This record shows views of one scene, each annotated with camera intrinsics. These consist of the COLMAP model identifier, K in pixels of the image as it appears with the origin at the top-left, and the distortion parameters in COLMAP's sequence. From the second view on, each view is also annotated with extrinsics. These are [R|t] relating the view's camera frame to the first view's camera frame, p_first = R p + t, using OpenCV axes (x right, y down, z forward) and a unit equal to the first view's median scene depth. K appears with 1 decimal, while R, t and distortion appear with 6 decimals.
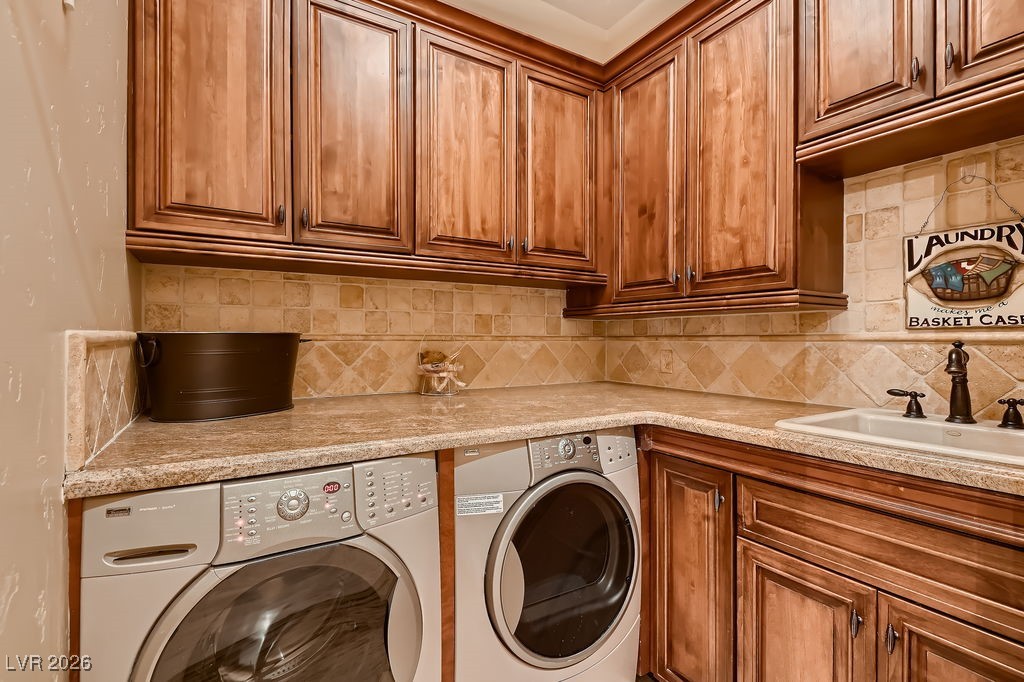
lens RADIAL K [[472.7, 0, 516.9], [0, 472.7, 336.7], [0, 0, 1]] dist [0.003255, 0.000175]
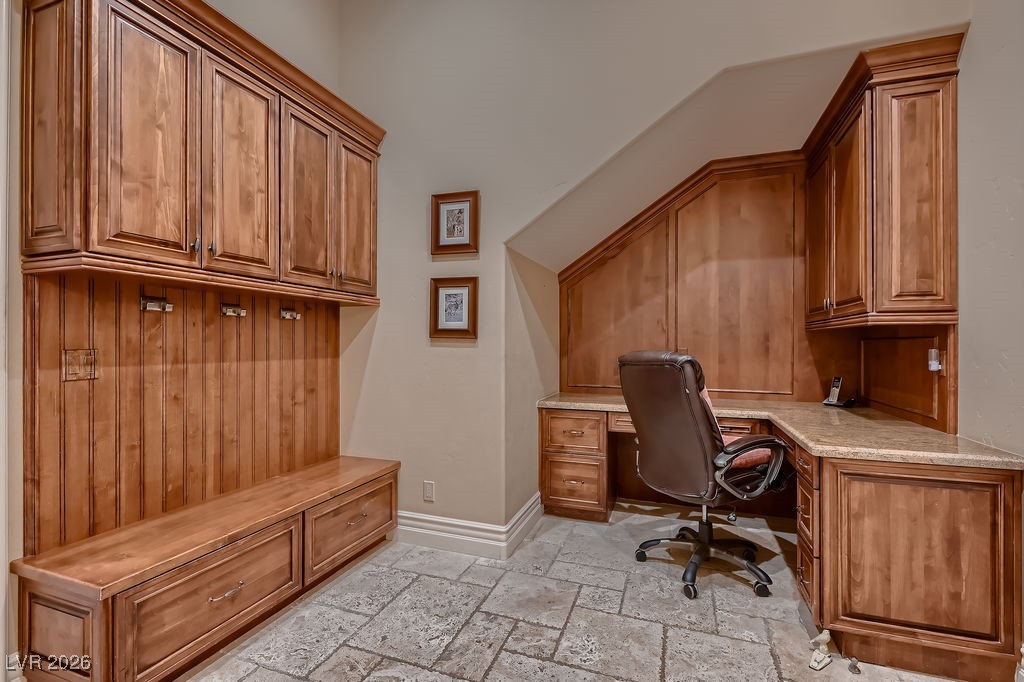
lens RADIAL K [[472.7, 0, 507.3], [0, 472.7, 342.9], [0, 0, 1]] dist [0.003255, 0.000175]
pose [[0.788711, -0.003145, 0.614756, -0.371023], [0.010832, 0.999903, -0.008782, 0.005010], [-0.614669, 0.013585, 0.788668, -0.254410]]
